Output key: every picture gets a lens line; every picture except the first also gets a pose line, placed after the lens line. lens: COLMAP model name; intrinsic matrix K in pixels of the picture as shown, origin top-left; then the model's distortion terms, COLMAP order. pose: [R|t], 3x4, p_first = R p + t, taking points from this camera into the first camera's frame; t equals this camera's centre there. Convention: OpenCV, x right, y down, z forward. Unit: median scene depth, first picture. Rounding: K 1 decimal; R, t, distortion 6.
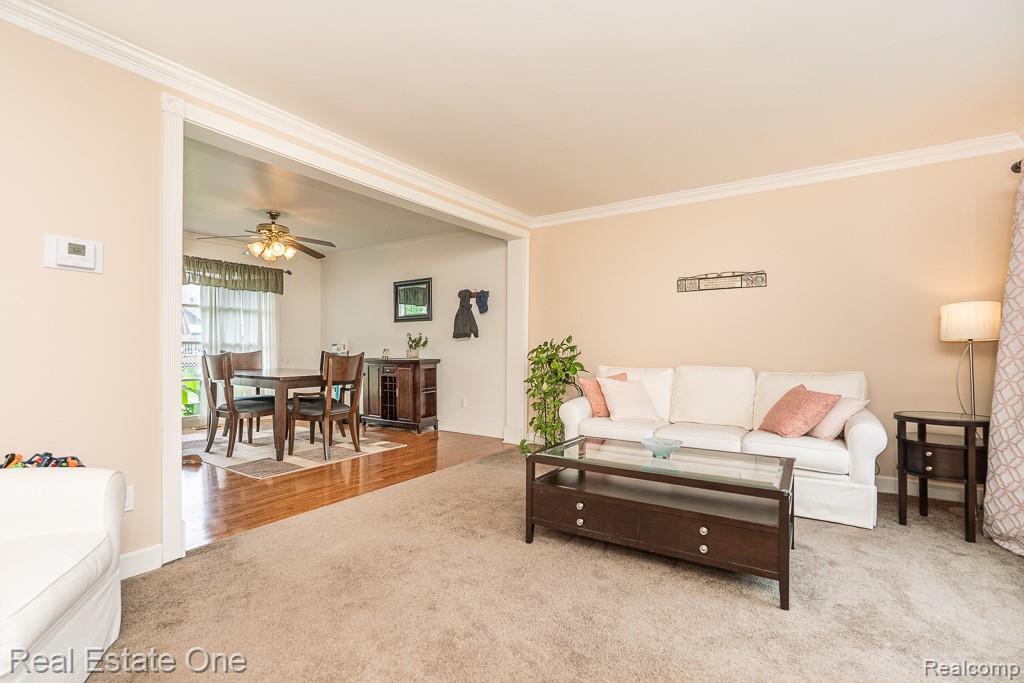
lens RADIAL K [[469.3, 0, 512.8], [0, 469.3, 348.9], [0, 0, 1]] dist [-0.001092, 0.000750]
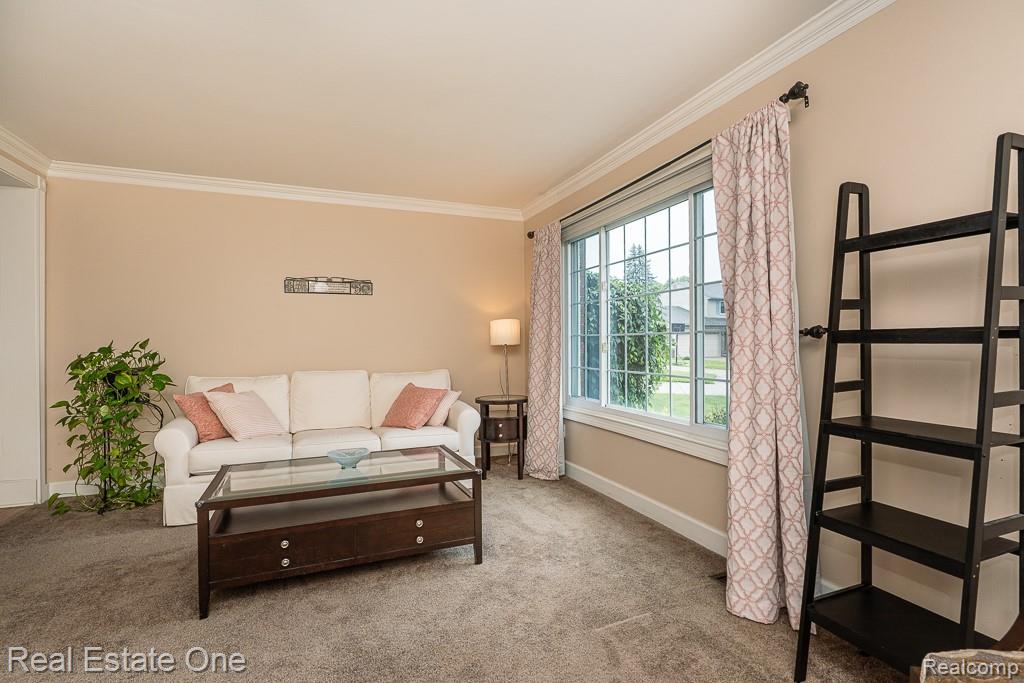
lens RADIAL K [[486.1, 0, 513.2], [0, 486.1, 350.3], [0, 0, 1]] dist [-0.002809, -0.000233]
pose [[0.560187, -0.017223, 0.828187, -0.186834], [0.009166, 0.999851, 0.014593, -0.015613], [-0.828316, -0.000584, 0.560262, 0.081398]]
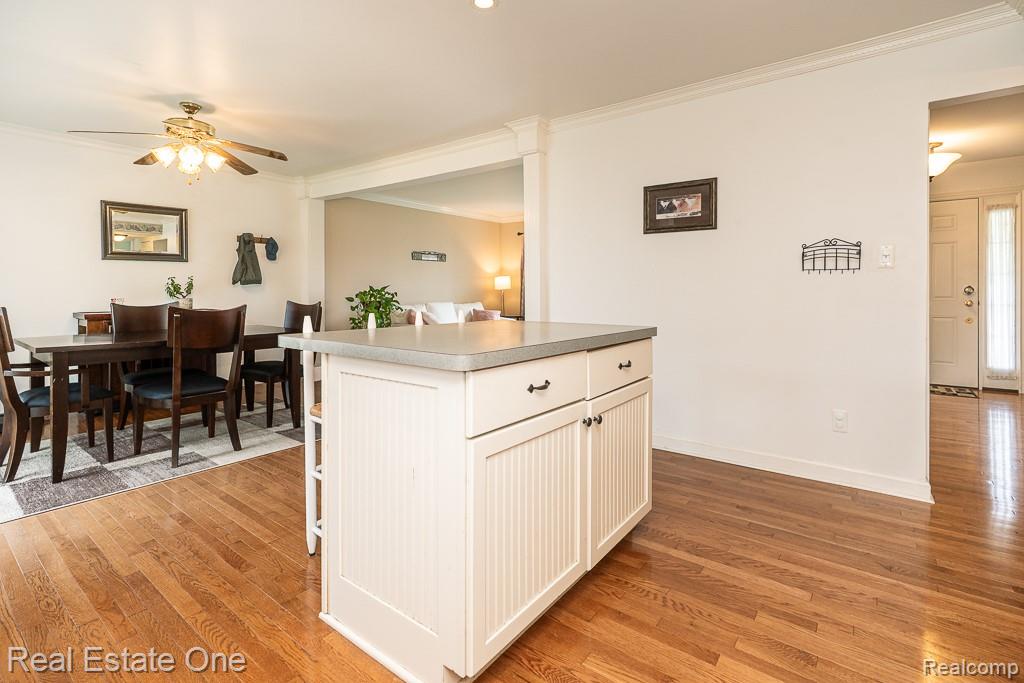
lens RADIAL K [[485.1, 0, 508.0], [0, 485.1, 289.4], [0, 0, 1]] dist [0.000345, 0.000549]
pose [[0.060097, -0.002989, 0.998188, -1.295530], [0.004353, 0.999987, 0.002732, -0.017388], [-0.998183, 0.004180, 0.060109, 0.529798]]
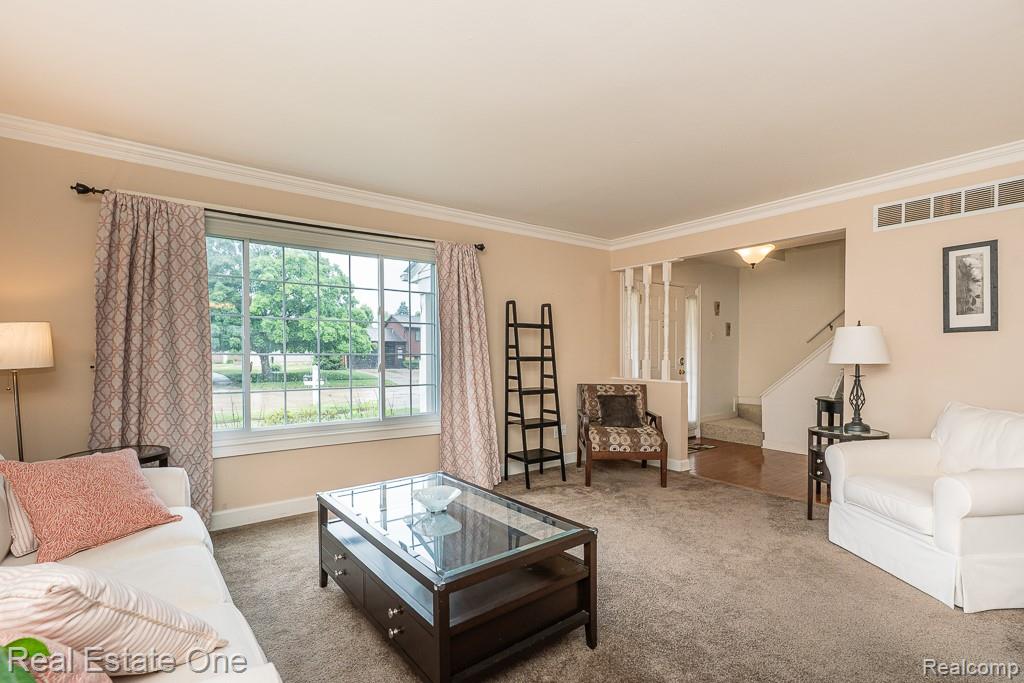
lens RADIAL K [[486.1, 0, 513.2], [0, 486.1, 350.3], [0, 0, 1]] dist [-0.002809, -0.000233]
pose [[-0.955987, -0.000850, 0.293409, -0.005121], [-0.002035, 0.999991, -0.003734, -0.033137], [-0.293403, -0.004166, -0.955980, 1.025982]]
